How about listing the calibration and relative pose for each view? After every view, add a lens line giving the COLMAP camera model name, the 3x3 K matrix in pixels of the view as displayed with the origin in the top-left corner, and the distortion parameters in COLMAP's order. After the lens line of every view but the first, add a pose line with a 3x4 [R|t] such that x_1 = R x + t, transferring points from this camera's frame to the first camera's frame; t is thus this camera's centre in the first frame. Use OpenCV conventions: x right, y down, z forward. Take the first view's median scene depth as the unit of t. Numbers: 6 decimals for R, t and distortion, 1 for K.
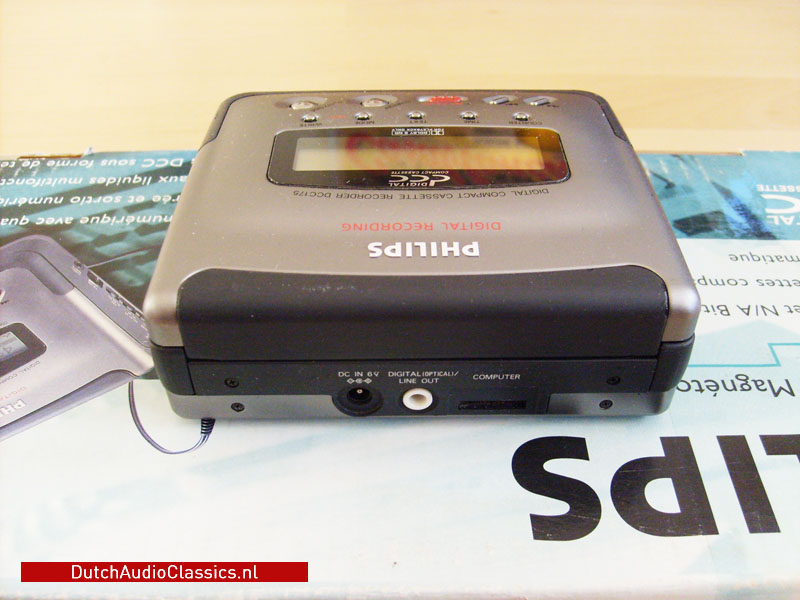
lens RADIAL K [[838.1, 0, 400.9], [0, 838.1, 301.4], [0, 0, 1]] dist [-0.106042, 0.000000]
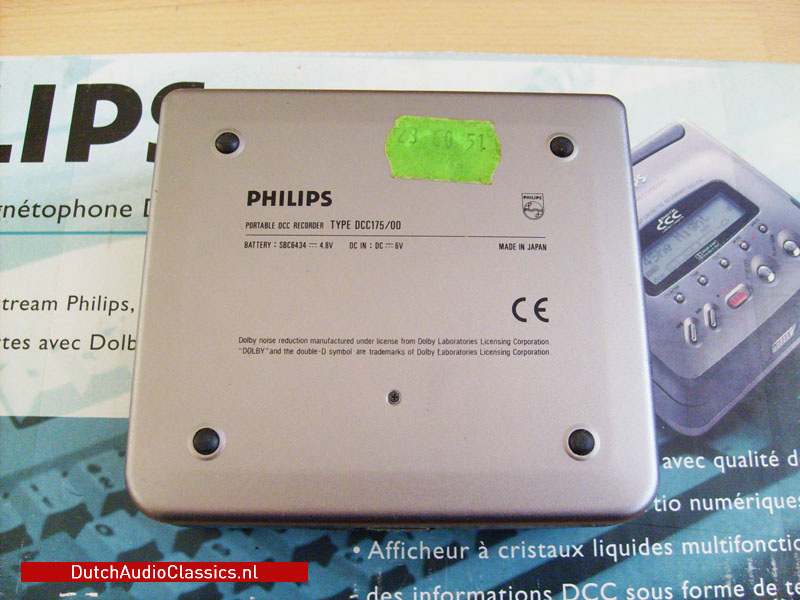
lens RADIAL K [[838.1, 0, 402.4], [0, 838.1, 303.5], [0, 0, 1]] dist [-0.106042, 0.000000]
pose [[-0.999743, -0.010729, -0.019978, -0.121579], [-0.013987, -0.401665, 0.915680, -0.893997], [-0.017849, 0.915724, 0.401412, 0.560928]]
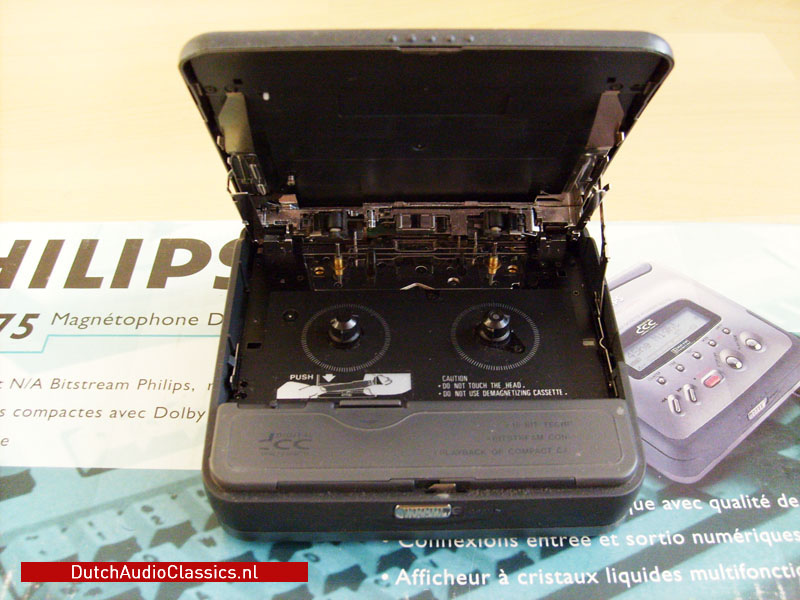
lens RADIAL K [[838.1, 0, 401.0], [0, 838.1, 300.1], [0, 0, 1]] dist [-0.106042, 0.000000]
pose [[-0.999978, -0.006445, 0.001805, -0.111206], [0.001574, 0.035618, 0.999364, -1.149652], [-0.006505, 0.999345, -0.035607, 0.882703]]
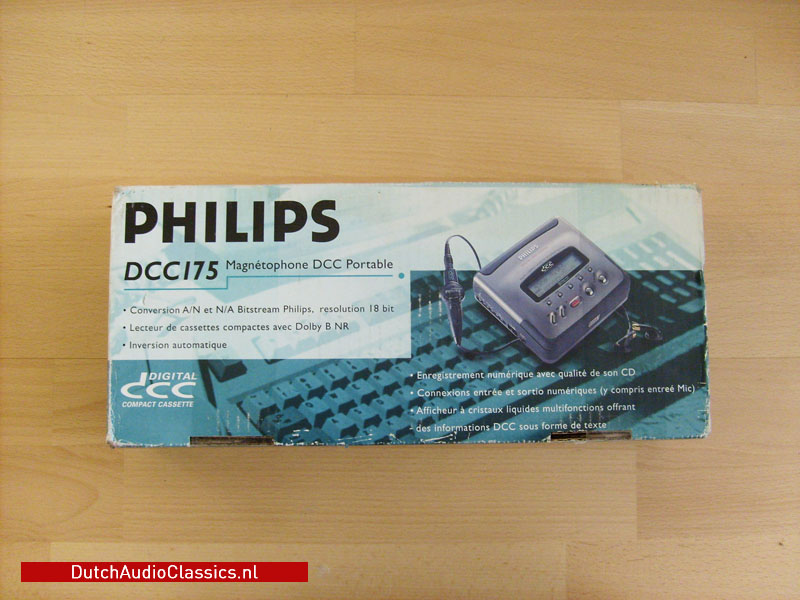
lens RADIAL K [[838.1, 0, 400.6], [0, 838.1, 296.7], [0, 0, 1]] dist [-0.106042, 0.000000]
pose [[-0.999253, 0.000762, -0.038626, 0.026077], [-0.031798, -0.584070, 0.811080, -1.841140], [-0.021942, 0.811703, 0.583658, -0.412432]]
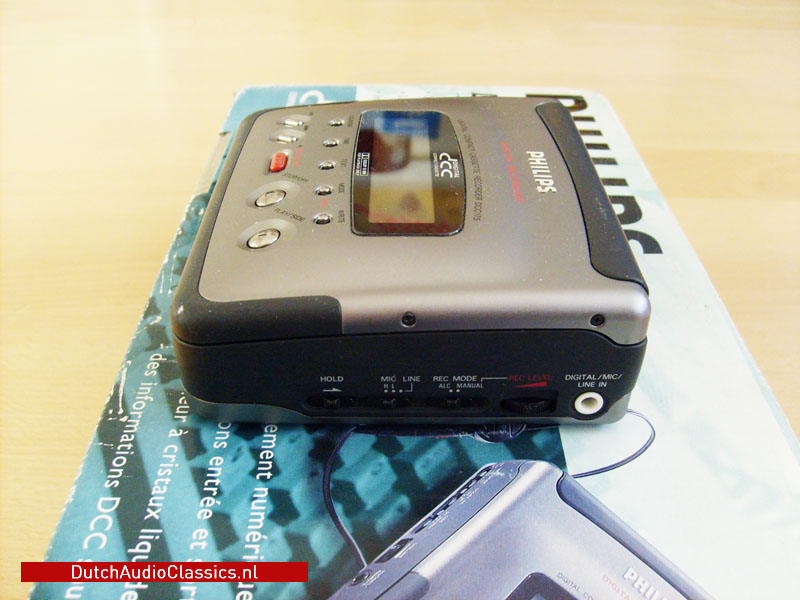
lens RADIAL K [[838.1, 0, 414.5], [0, 838.1, 304.7], [0, 0, 1]] dist [-0.106042, 0.000000]
pose [[-0.011079, -0.578616, 0.815525, -0.839414], [0.646194, 0.618254, 0.447431, -0.471706], [-0.763092, 0.531945, 0.367049, 0.614629]]
